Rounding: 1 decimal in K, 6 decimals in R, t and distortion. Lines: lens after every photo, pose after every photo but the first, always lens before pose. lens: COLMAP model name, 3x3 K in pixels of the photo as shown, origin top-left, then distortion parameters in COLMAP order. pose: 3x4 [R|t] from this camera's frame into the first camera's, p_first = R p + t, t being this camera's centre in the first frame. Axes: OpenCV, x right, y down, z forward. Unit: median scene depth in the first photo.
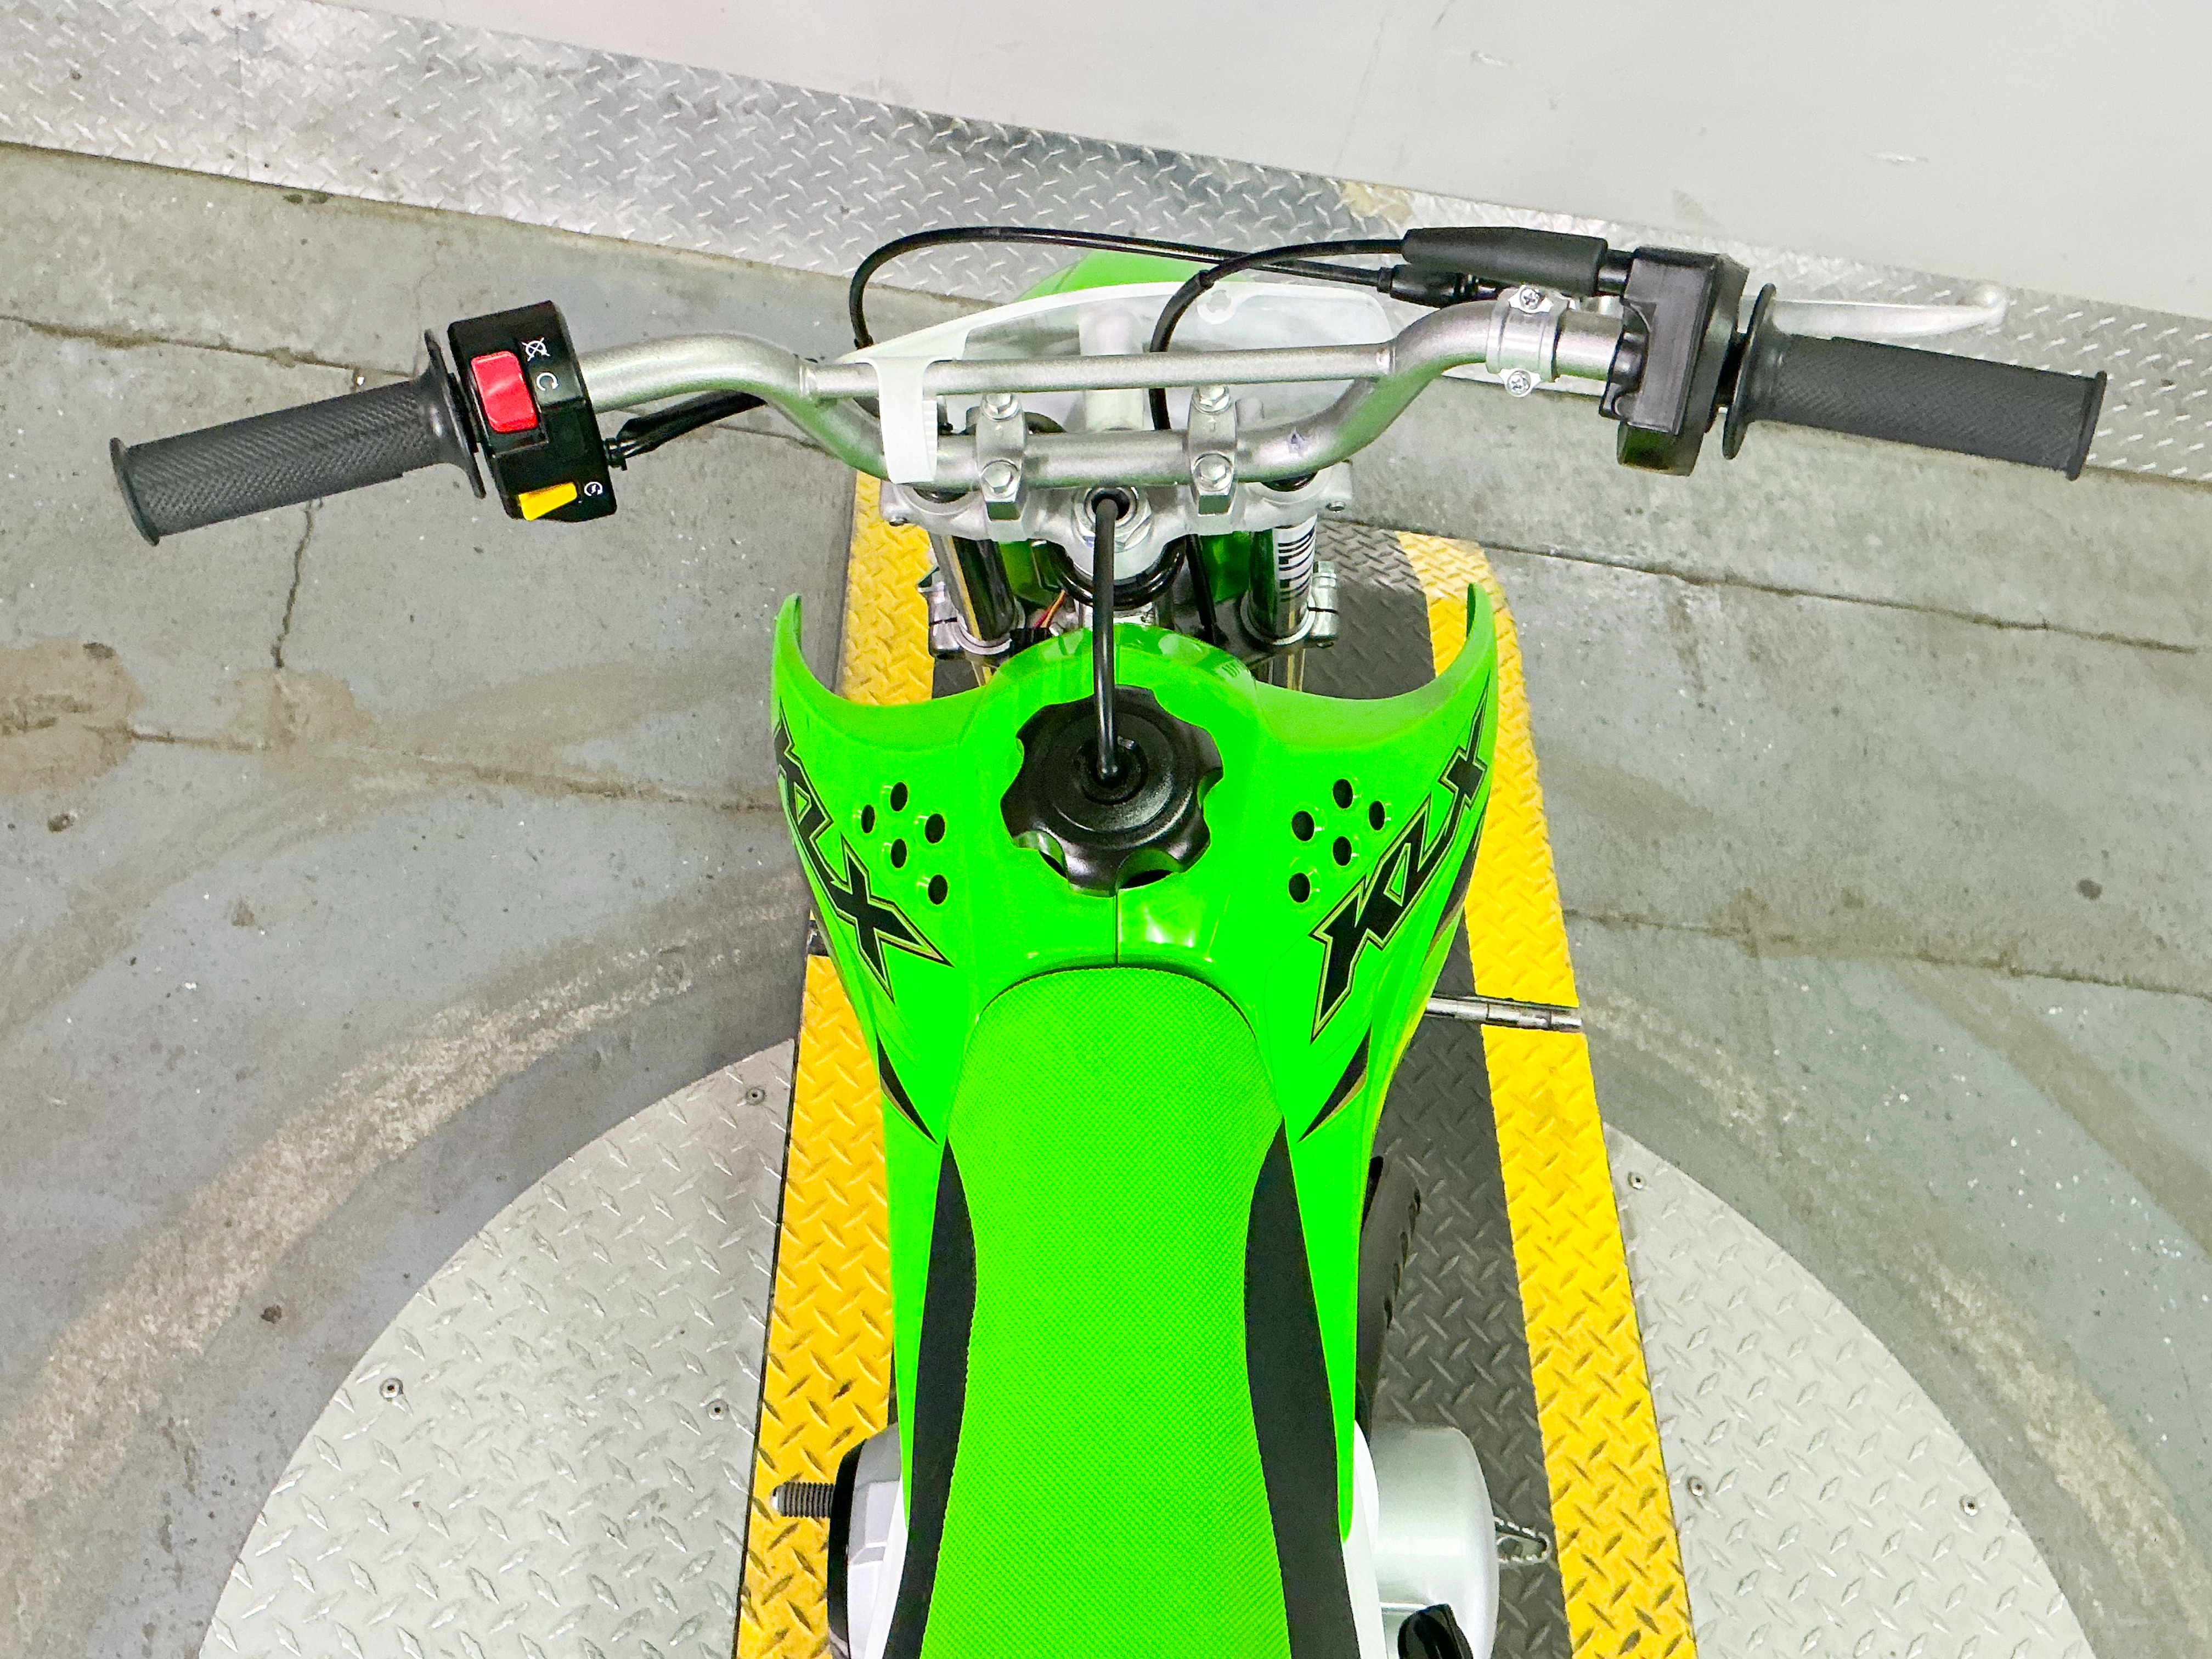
lens RADIAL K [[2194.6, 0, 1151.0], [0, 2194.6, 823.4], [0, 0, 1]] dist [0.133725, -0.282467]
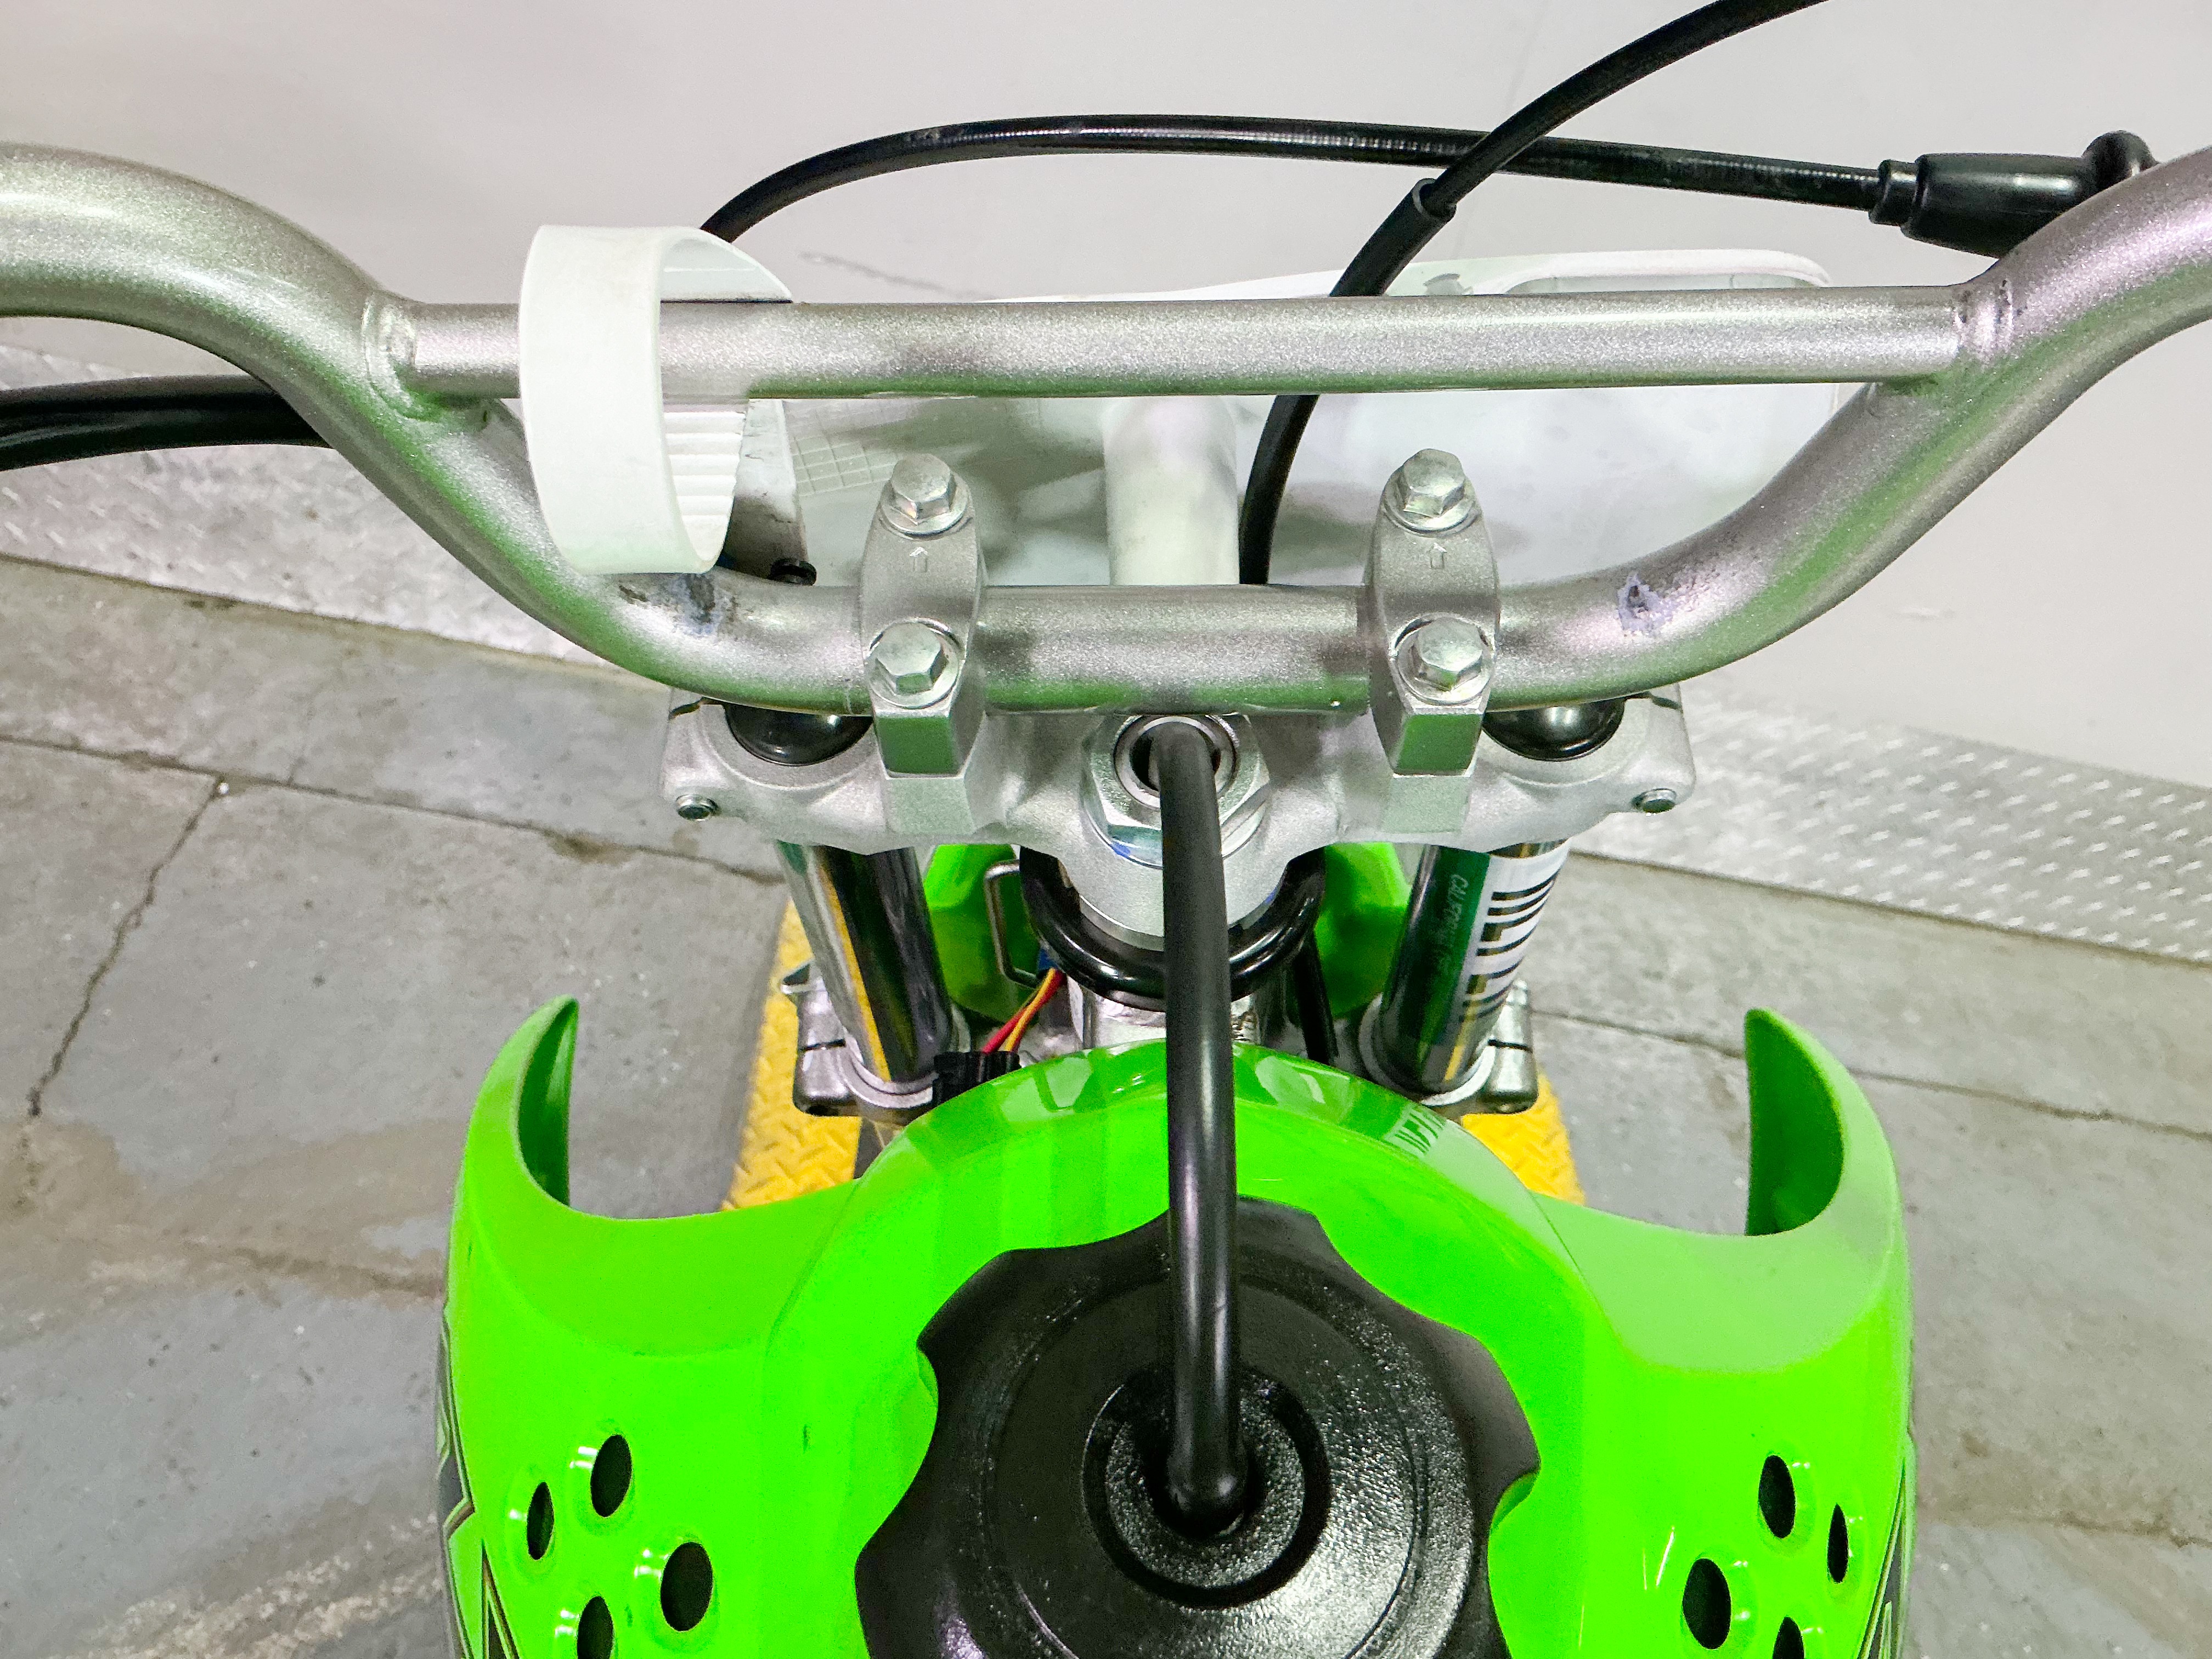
lens RADIAL K [[2007.7, 0, 1151.9], [0, 2007.7, 822.0], [0, 0, 1]] dist [0.120954, -0.273259]
pose [[0.999364, 0.025930, 0.024495, -0.012665], [-0.019820, 0.974602, -0.223064, -0.017874], [-0.029657, 0.222437, 0.974496, 0.244825]]
